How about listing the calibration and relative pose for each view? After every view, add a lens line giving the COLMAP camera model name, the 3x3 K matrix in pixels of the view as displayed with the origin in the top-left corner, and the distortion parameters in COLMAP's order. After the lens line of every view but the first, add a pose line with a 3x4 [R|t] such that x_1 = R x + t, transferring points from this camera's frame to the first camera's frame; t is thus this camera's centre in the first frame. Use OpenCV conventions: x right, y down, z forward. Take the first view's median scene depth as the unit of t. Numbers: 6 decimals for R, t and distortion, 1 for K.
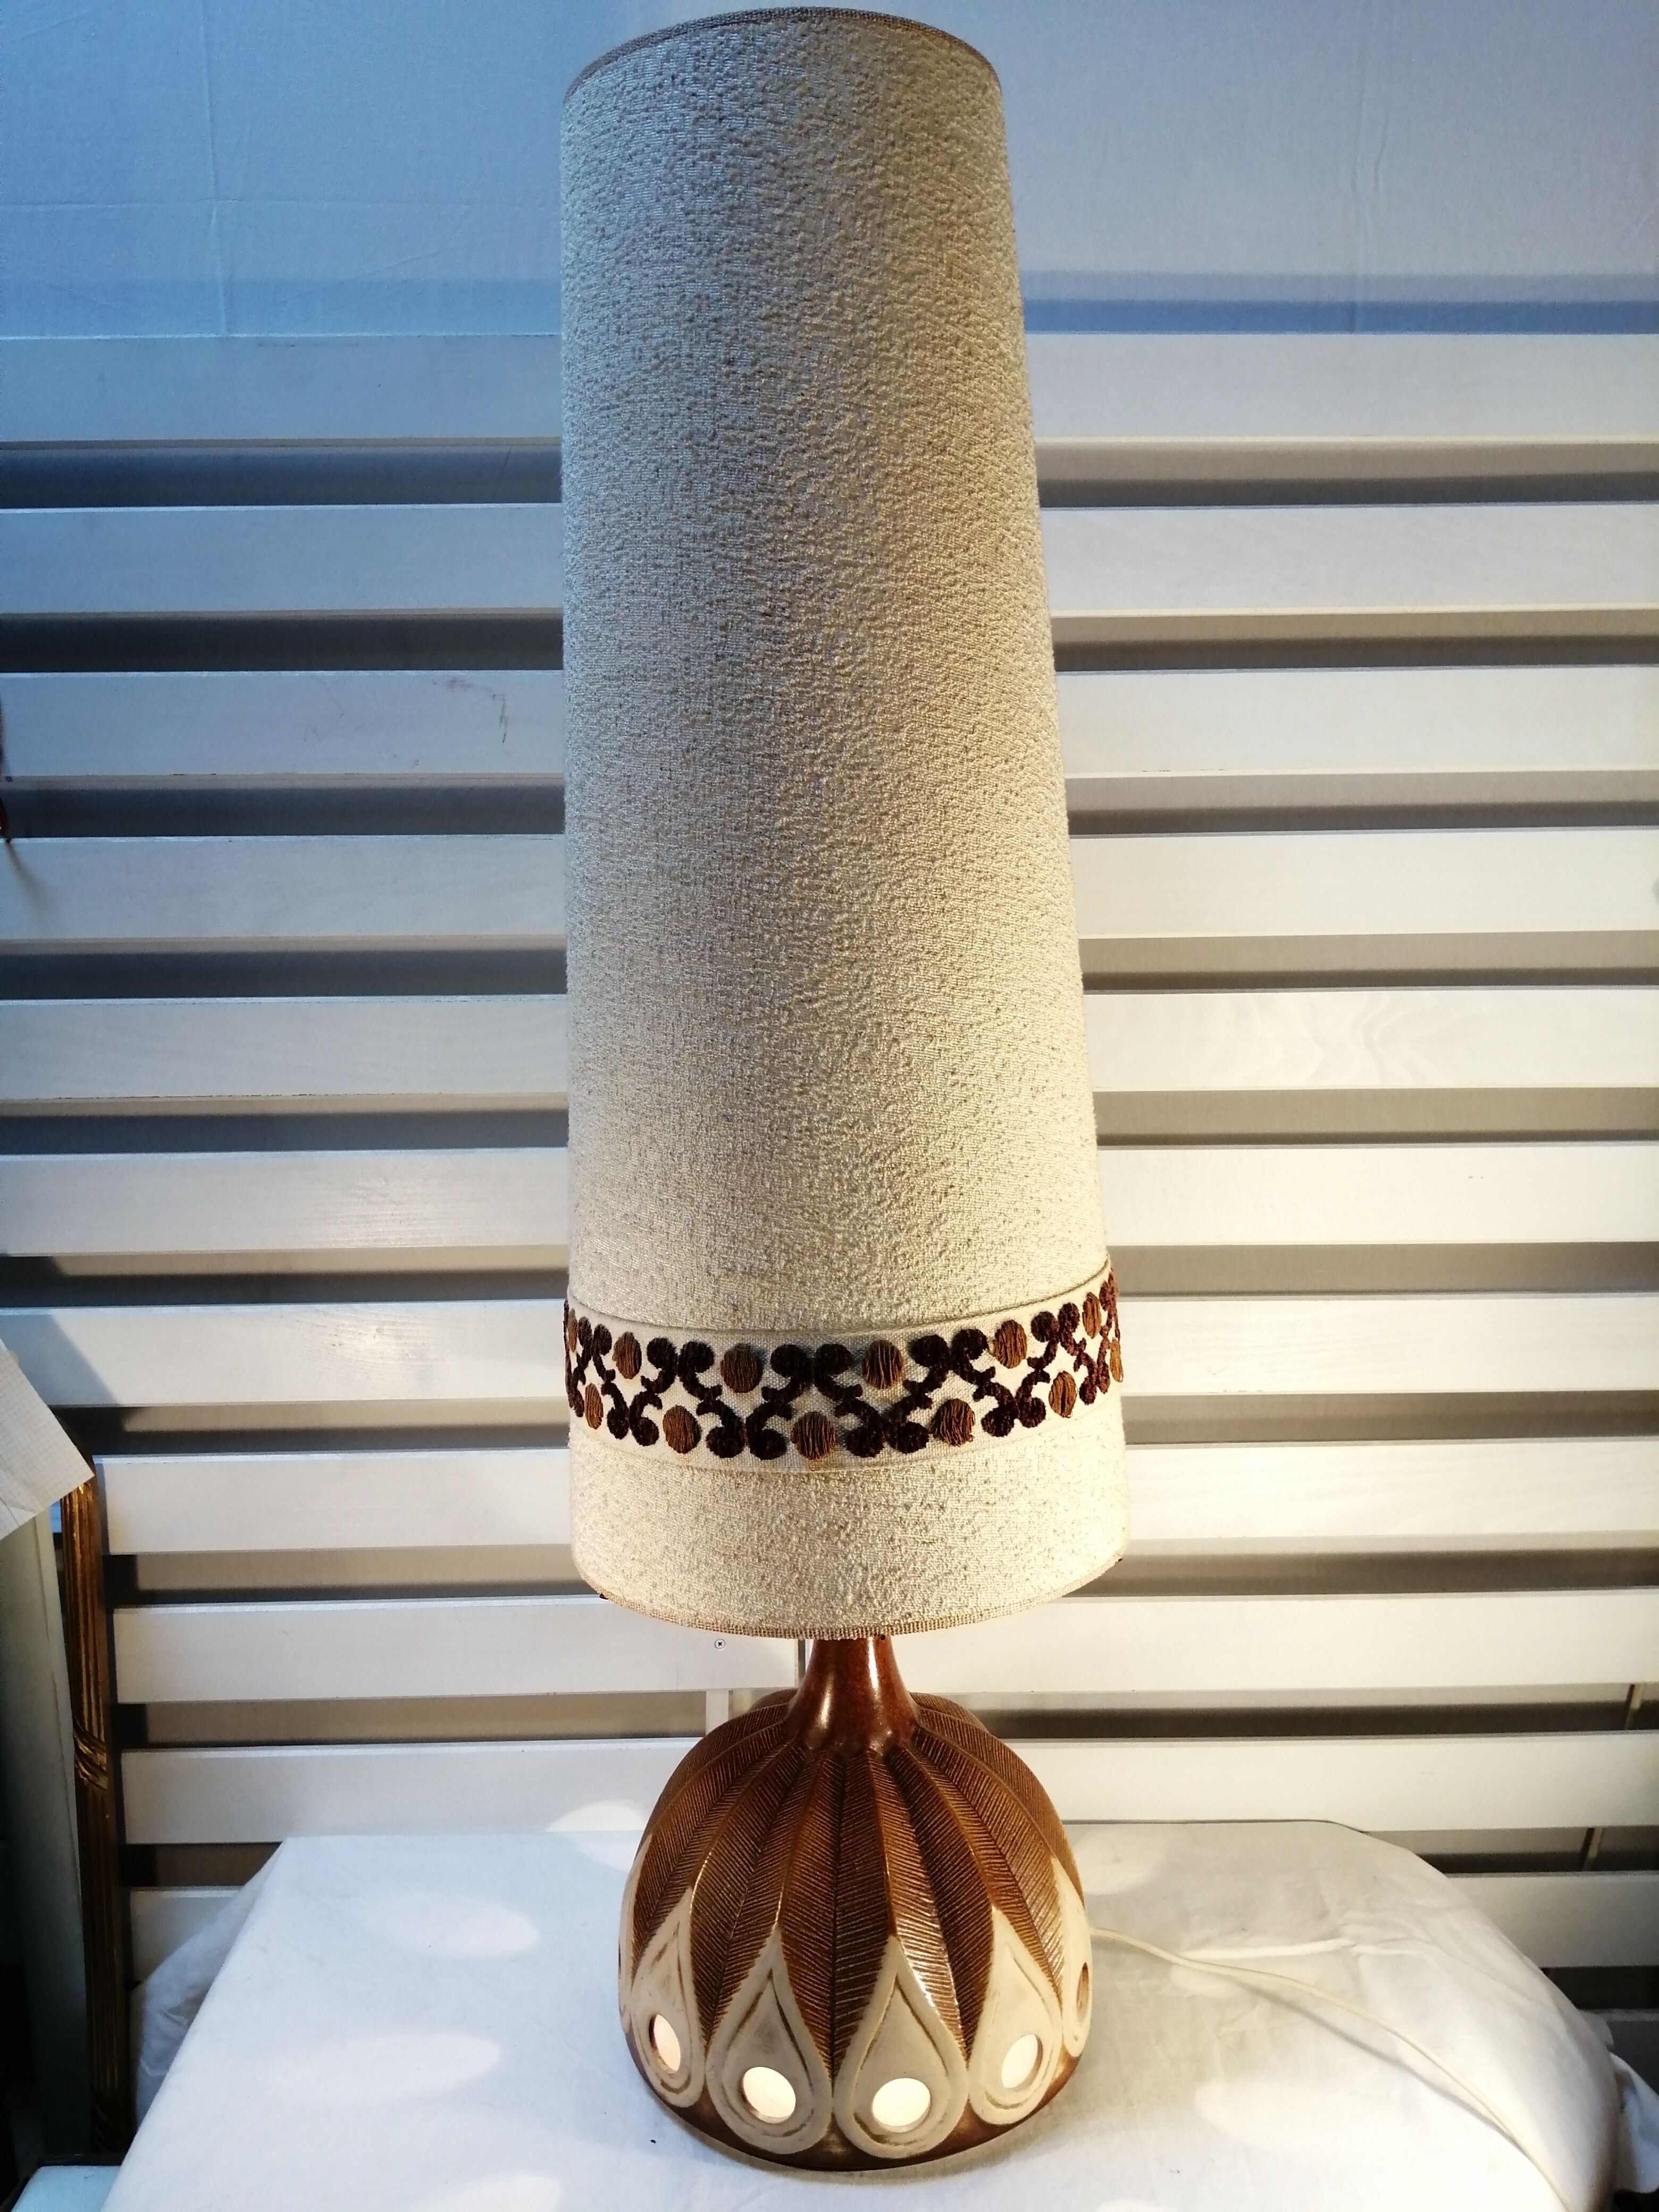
lens RADIAL K [[1801.0, 0, 829.5], [0, 1801.0, 1106.0], [0, 0, 1]] dist [0.076009, -0.160214]
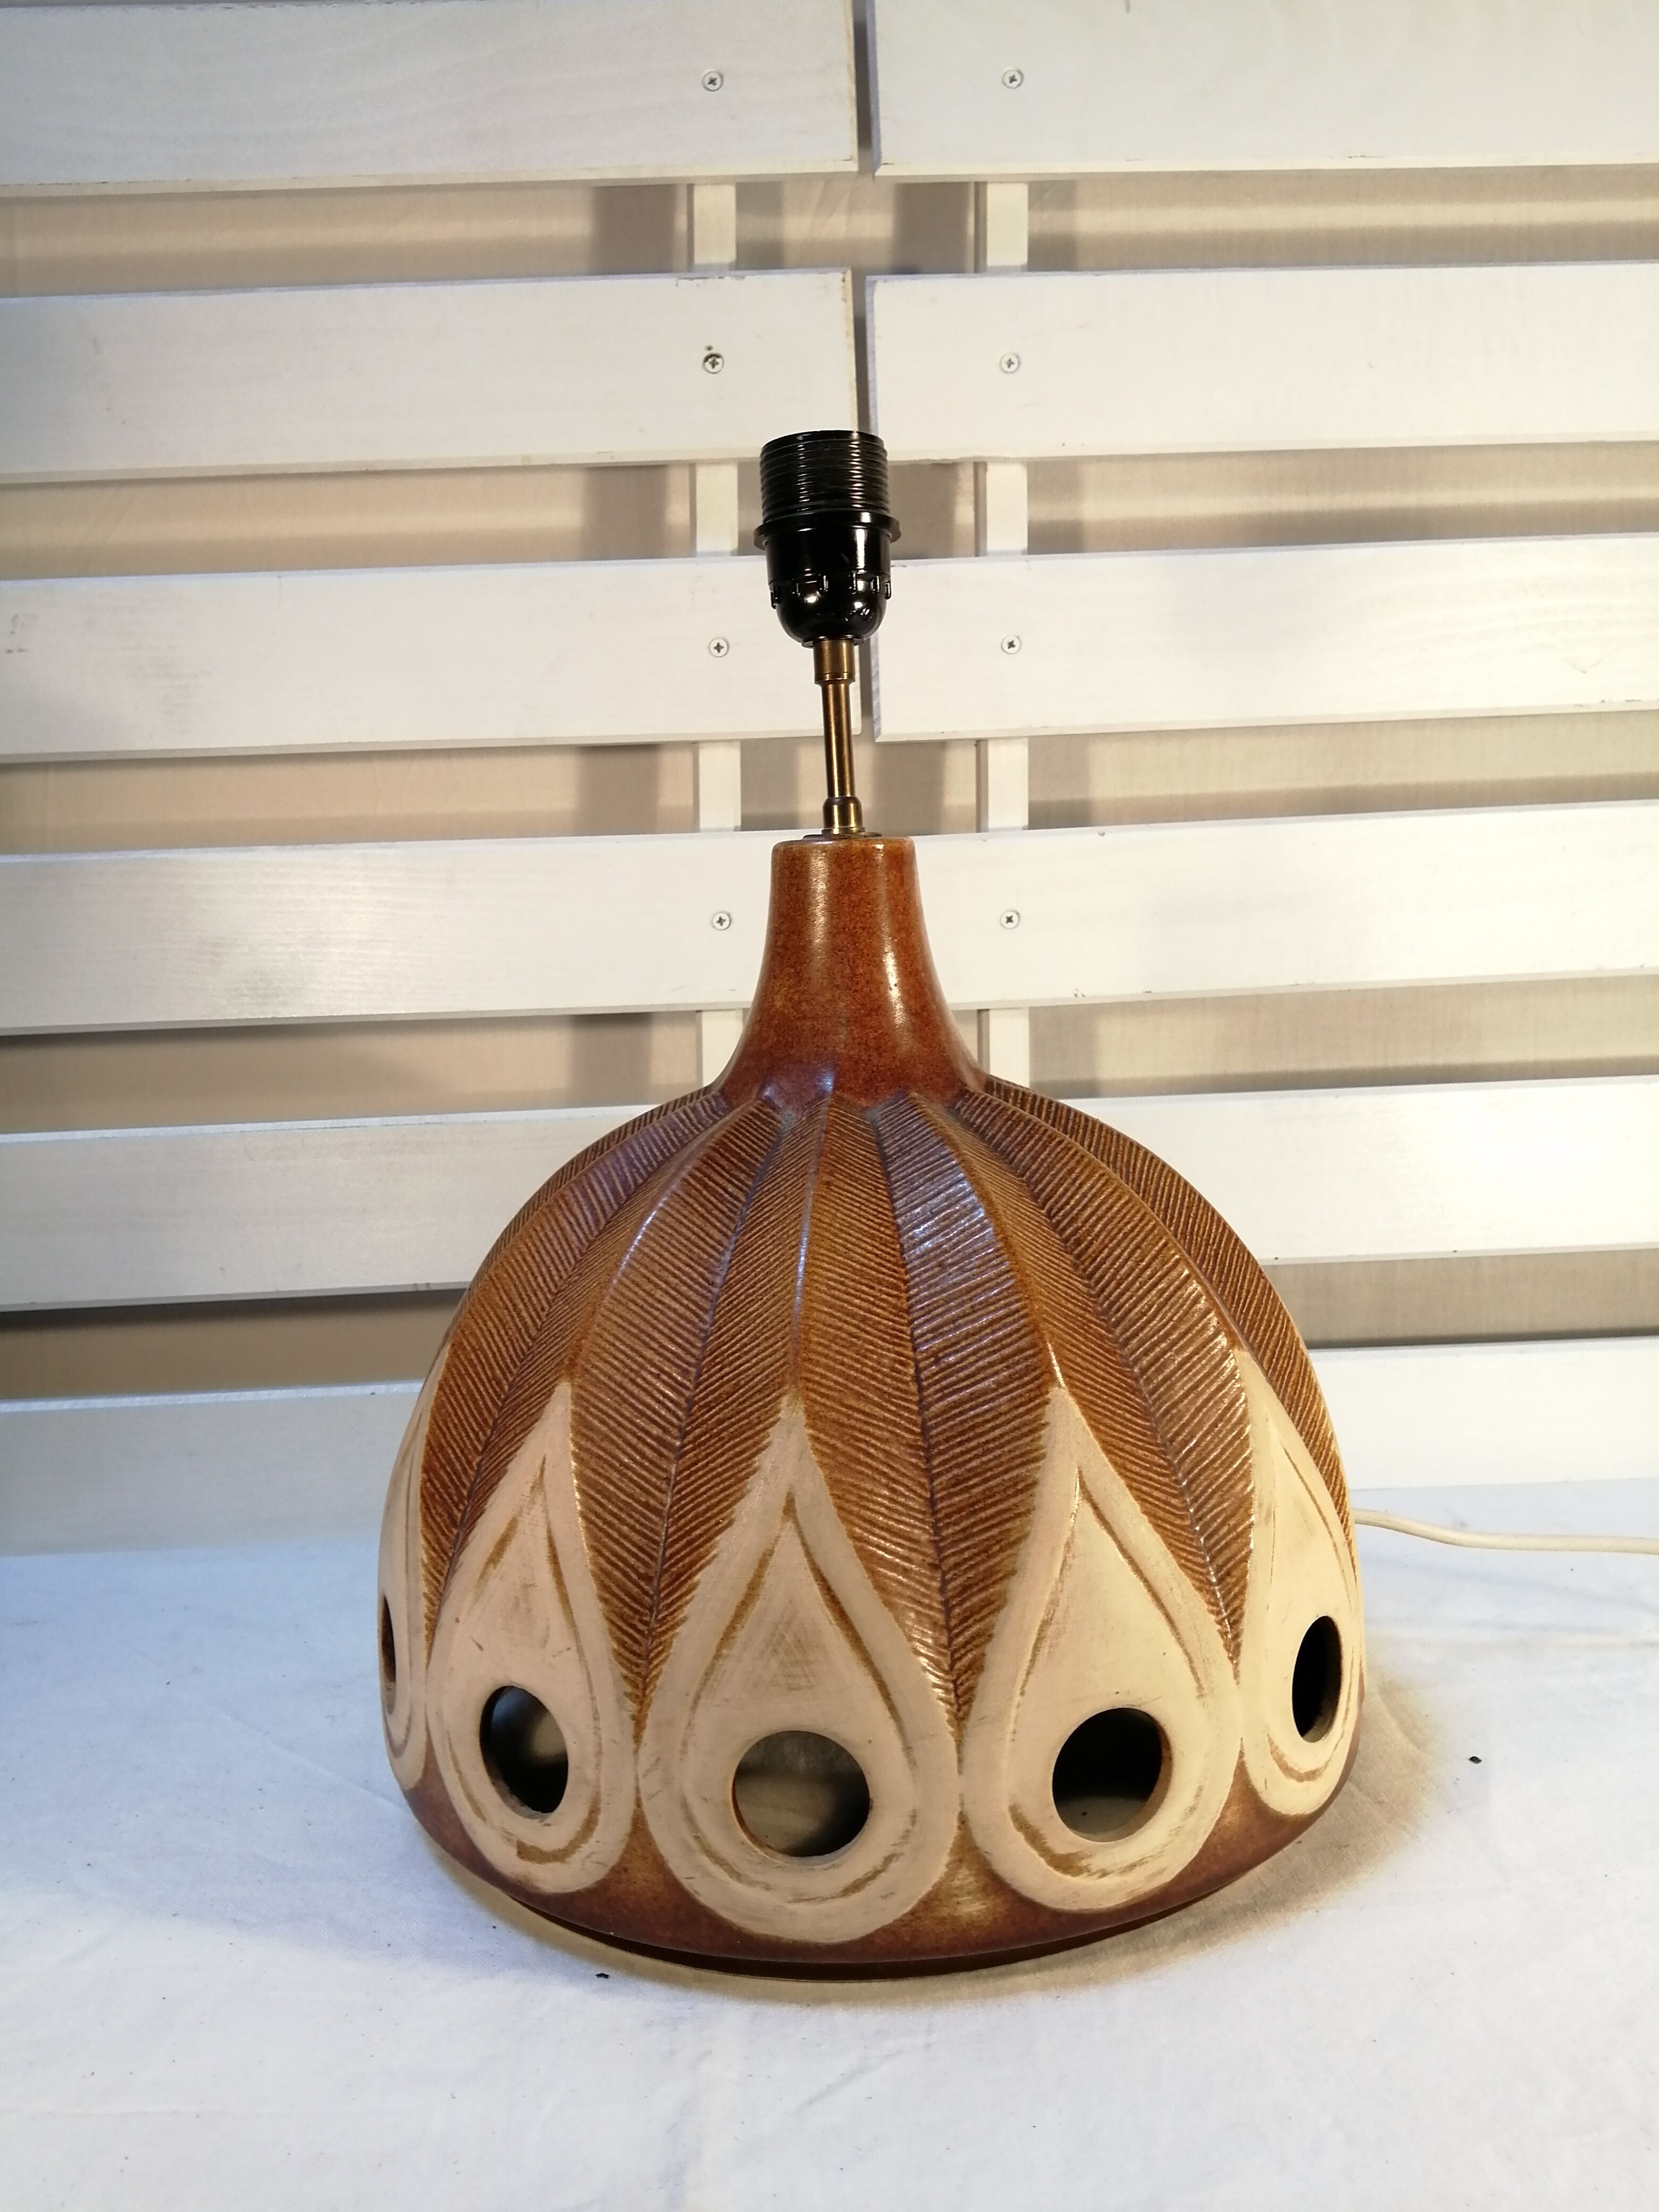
lens RADIAL K [[1811.0, 0, 807.2], [0, 1811.0, 1109.8], [0, 0, 1]] dist [0.082372, -0.284790]
pose [[0.976000, -0.048089, 0.212394, -0.115224], [0.062163, 0.996256, -0.060089, 0.416435], [-0.208710, 0.071850, 0.975335, 0.585461]]
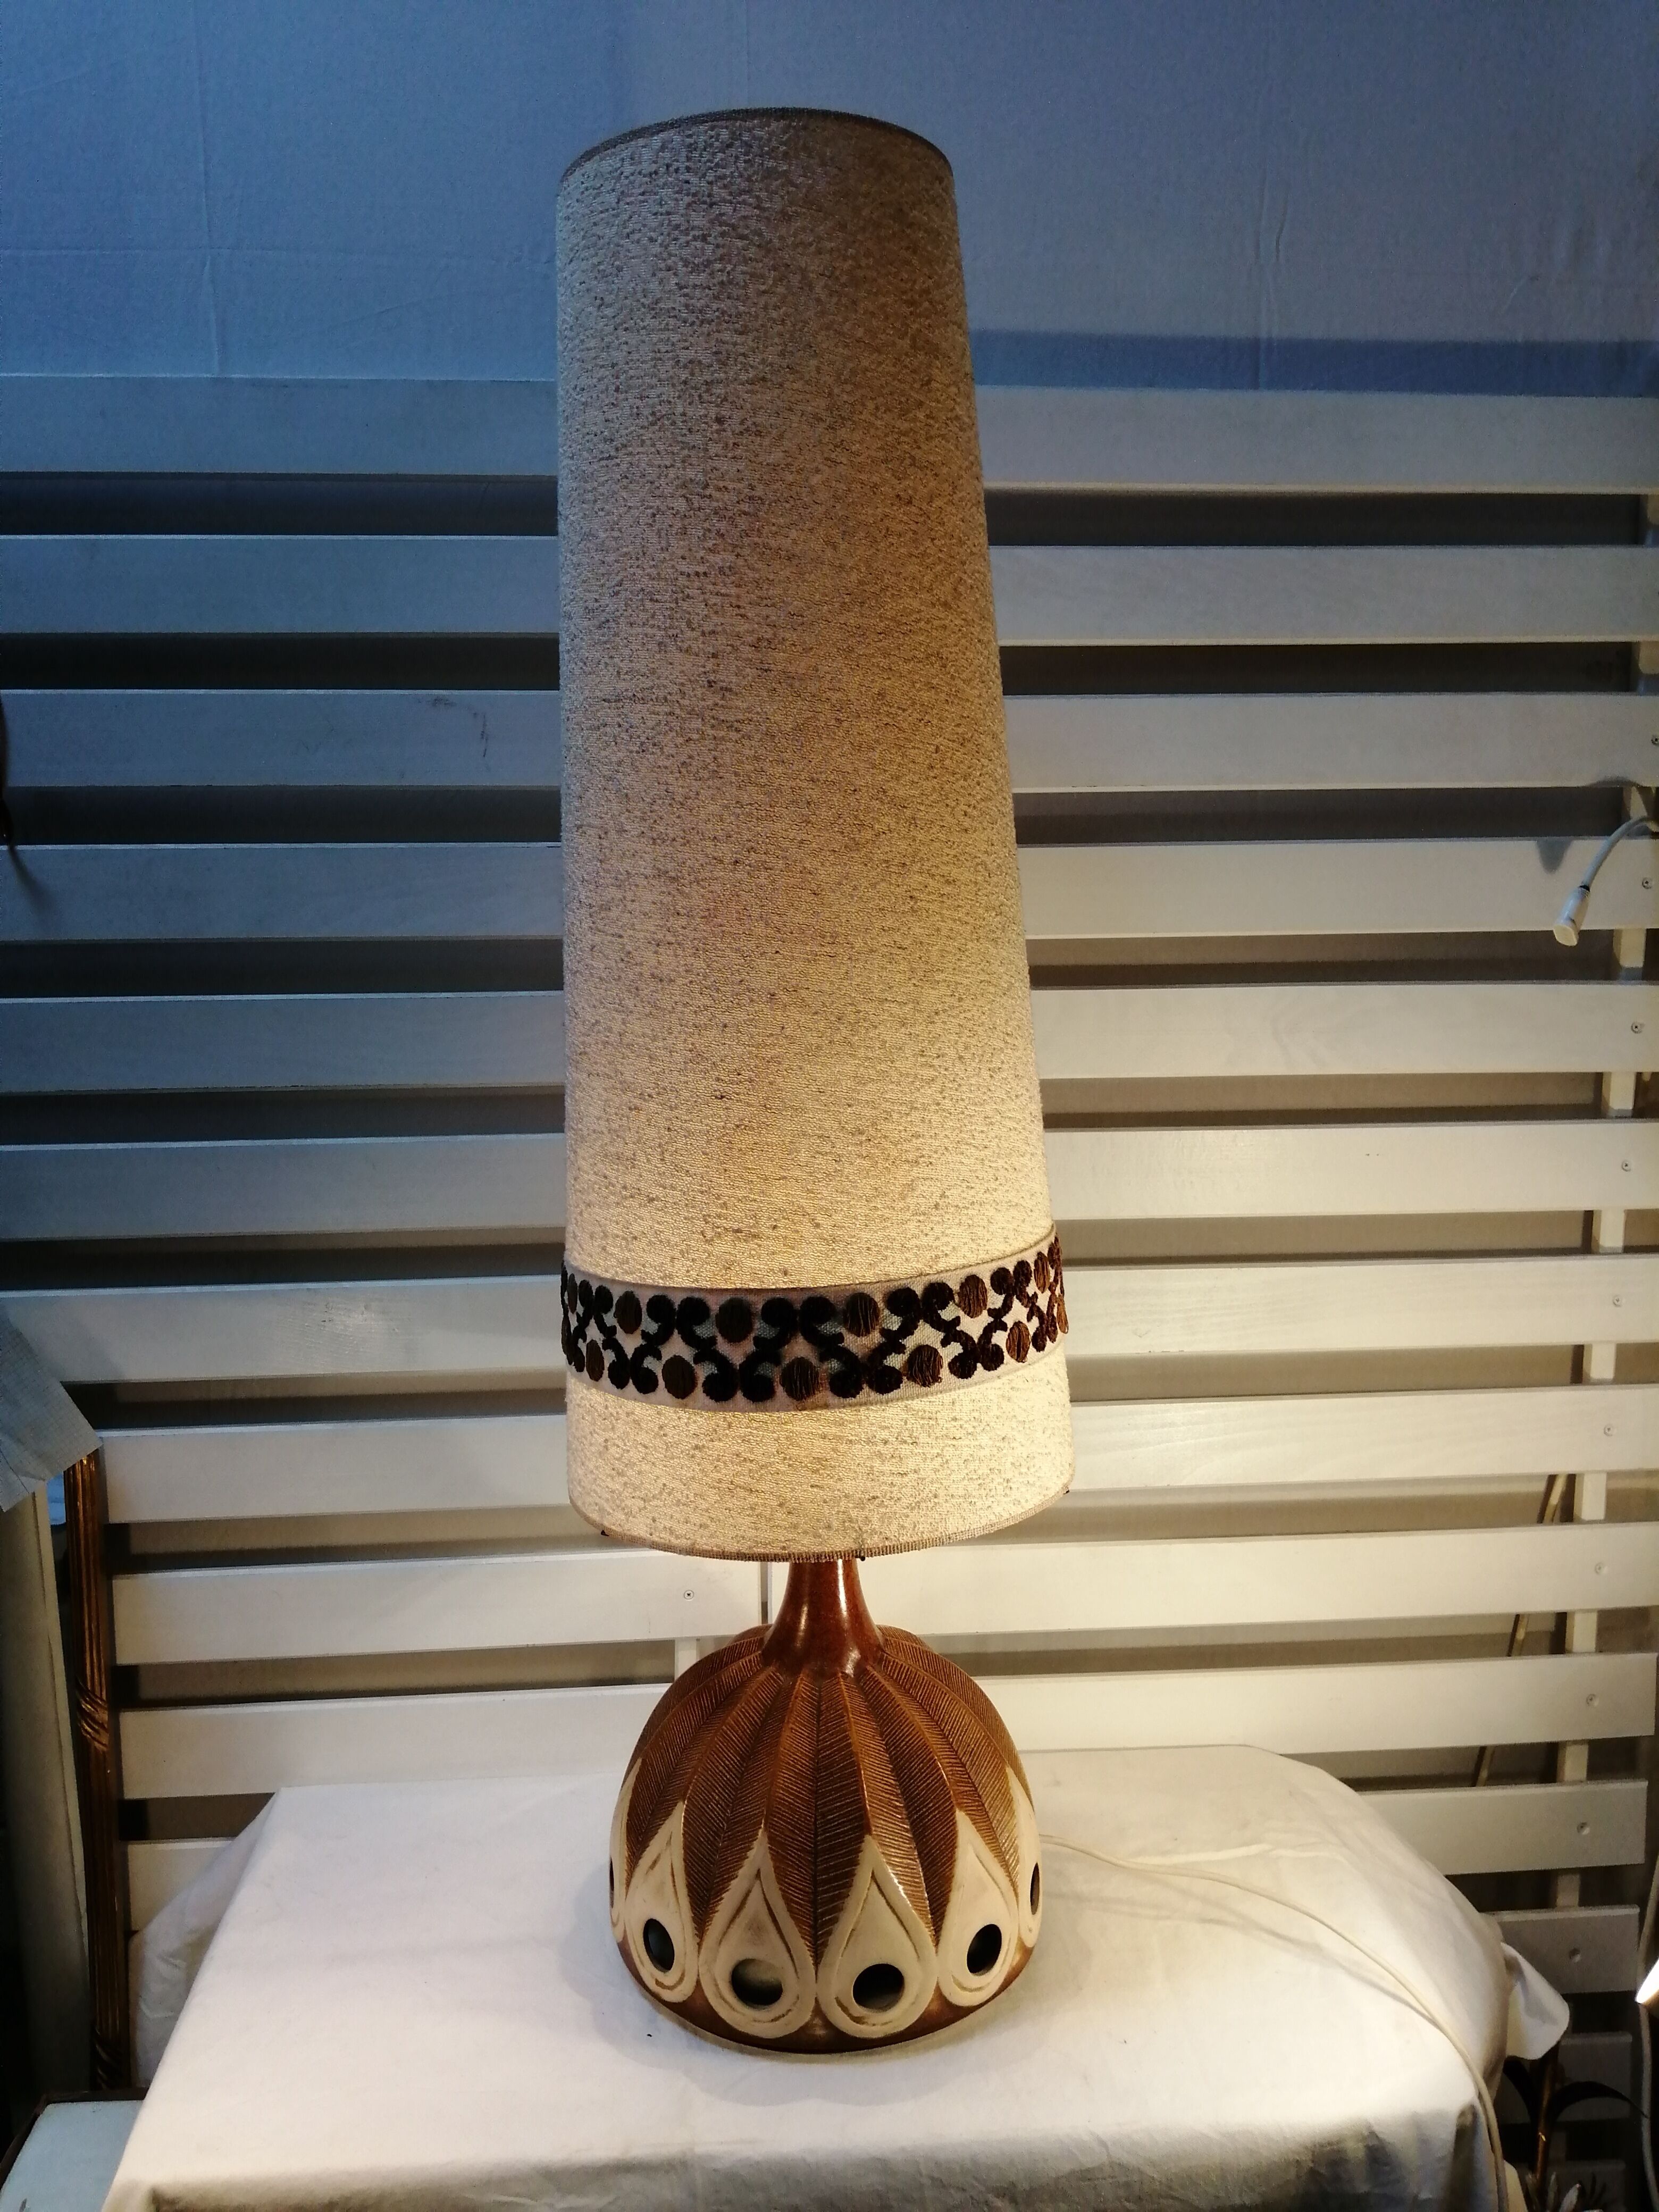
lens RADIAL K [[1801.0, 0, 829.5], [0, 1801.0, 1106.0], [0, 0, 1]] dist [0.076009, -0.160214]
pose [[0.998234, -0.007551, 0.058931, -0.051392], [0.008004, 0.999940, -0.007459, 0.020430], [-0.058871, 0.007917, 0.998234, -0.108700]]
